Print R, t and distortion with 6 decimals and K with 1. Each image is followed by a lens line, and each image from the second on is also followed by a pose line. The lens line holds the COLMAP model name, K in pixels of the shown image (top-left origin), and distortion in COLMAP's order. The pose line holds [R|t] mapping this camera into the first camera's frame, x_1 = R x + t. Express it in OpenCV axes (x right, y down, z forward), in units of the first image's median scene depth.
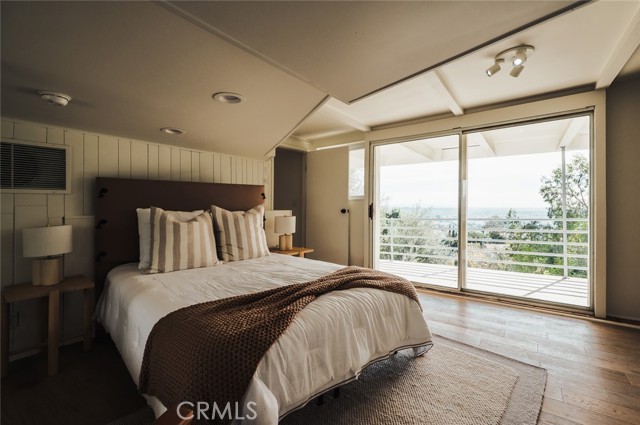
lens RADIAL K [[283.4, 0, 319.9], [0, 283.4, 208.1], [0, 0, 1]] dist [-0.001591, -0.000017]
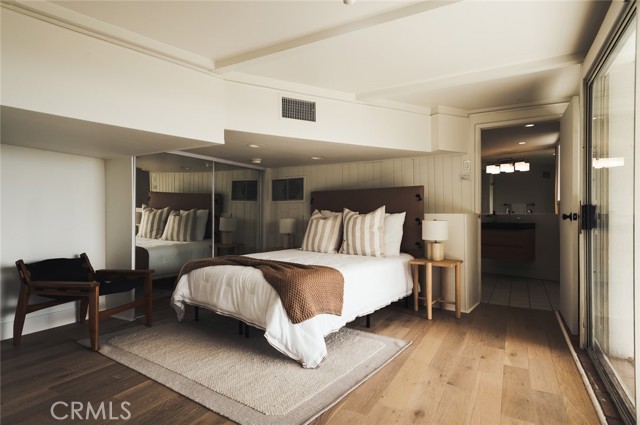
lens RADIAL K [[356.6, 0, 318.0], [0, 356.6, 214.1], [0, 0, 1]] dist [0.006540, 0.000716]
pose [[0.123308, 0.008655, -0.992331, 1.380997], [-0.005869, 0.999951, 0.007993, 0.006781], [0.992351, 0.004839, 0.123353, 0.812740]]
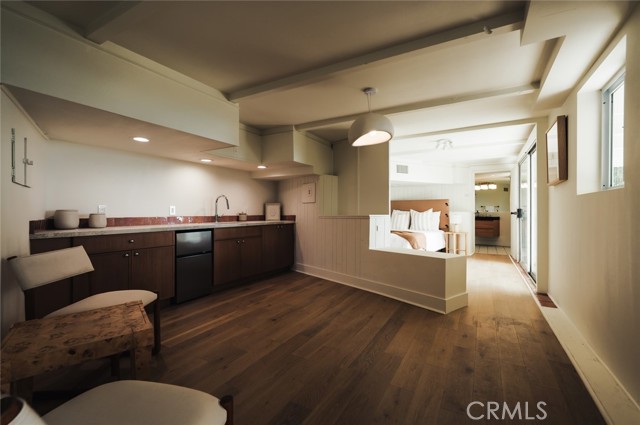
lens RADIAL K [[283.4, 0, 320.7], [0, 283.4, 209.6], [0, 0, 1]] dist [-0.001591, -0.000017]
pose [[0.107868, 0.001530, -0.994164, 2.622089], [-0.008412, 0.999964, 0.000627, -0.000599], [0.994130, 0.008295, 0.107877, -0.181623]]
